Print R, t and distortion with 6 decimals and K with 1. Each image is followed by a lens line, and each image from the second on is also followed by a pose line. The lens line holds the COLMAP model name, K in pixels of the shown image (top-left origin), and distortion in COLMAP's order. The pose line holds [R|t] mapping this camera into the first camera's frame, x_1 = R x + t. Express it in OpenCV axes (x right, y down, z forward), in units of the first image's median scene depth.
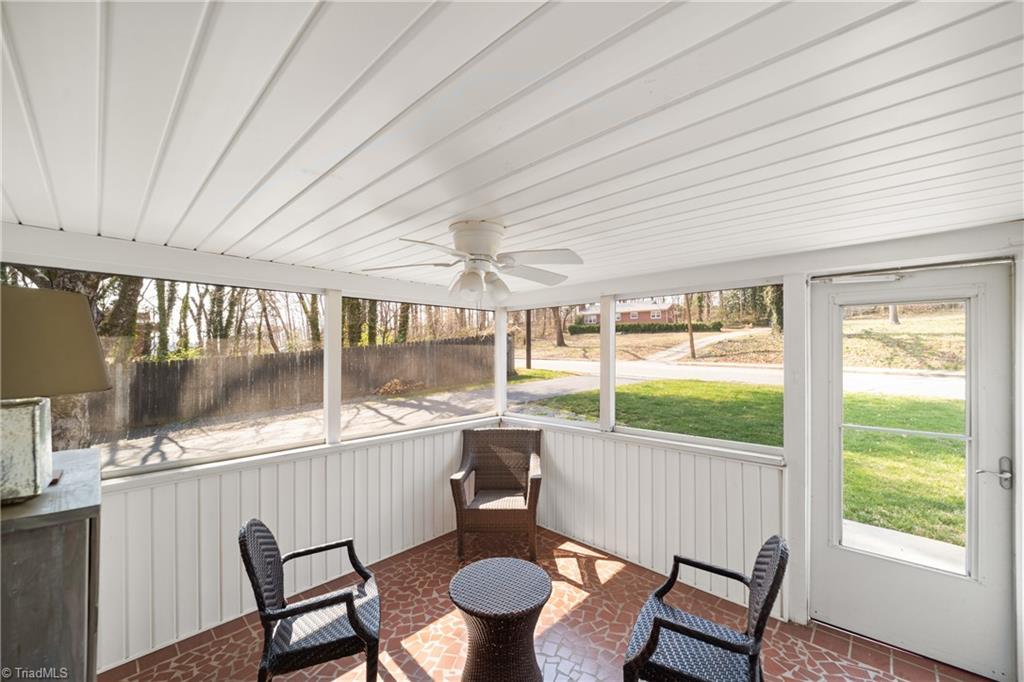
lens RADIAL K [[395.6, 0, 532.5], [0, 395.6, 348.9], [0, 0, 1]] dist [0.001039, 0.000130]
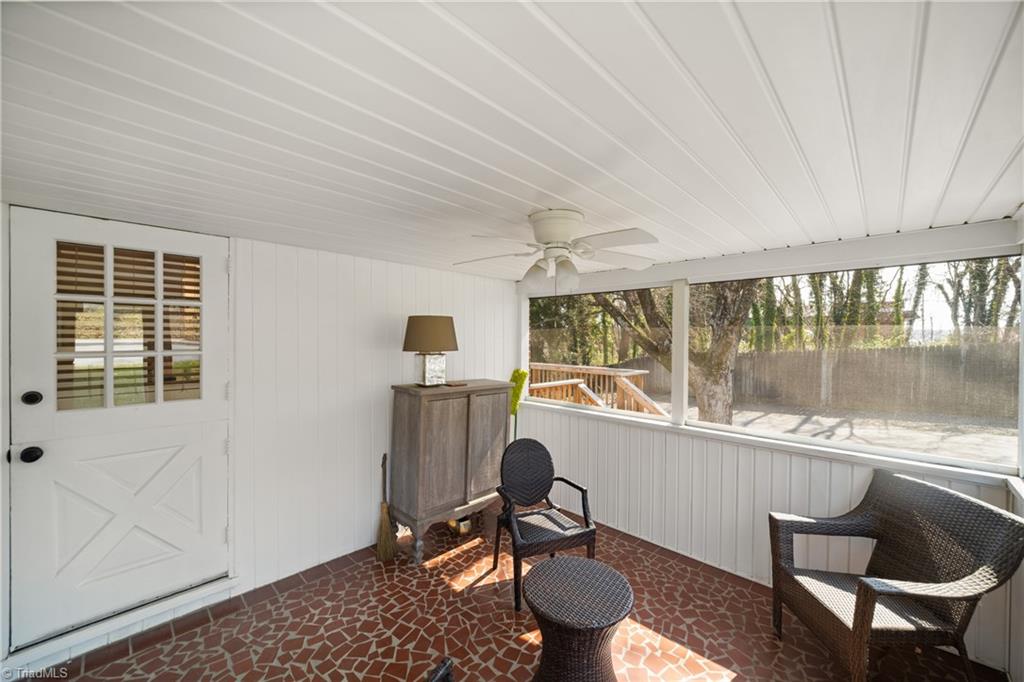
lens RADIAL K [[395.6, 0, 513.9], [0, 395.6, 342.3], [0, 0, 1]] dist [0.001039, 0.000130]
pose [[-0.021525, 0.014079, -0.999669, 0.528264], [-0.001302, 0.999900, 0.014110, 0.000861], [0.999767, 0.001606, -0.021504, 0.541486]]
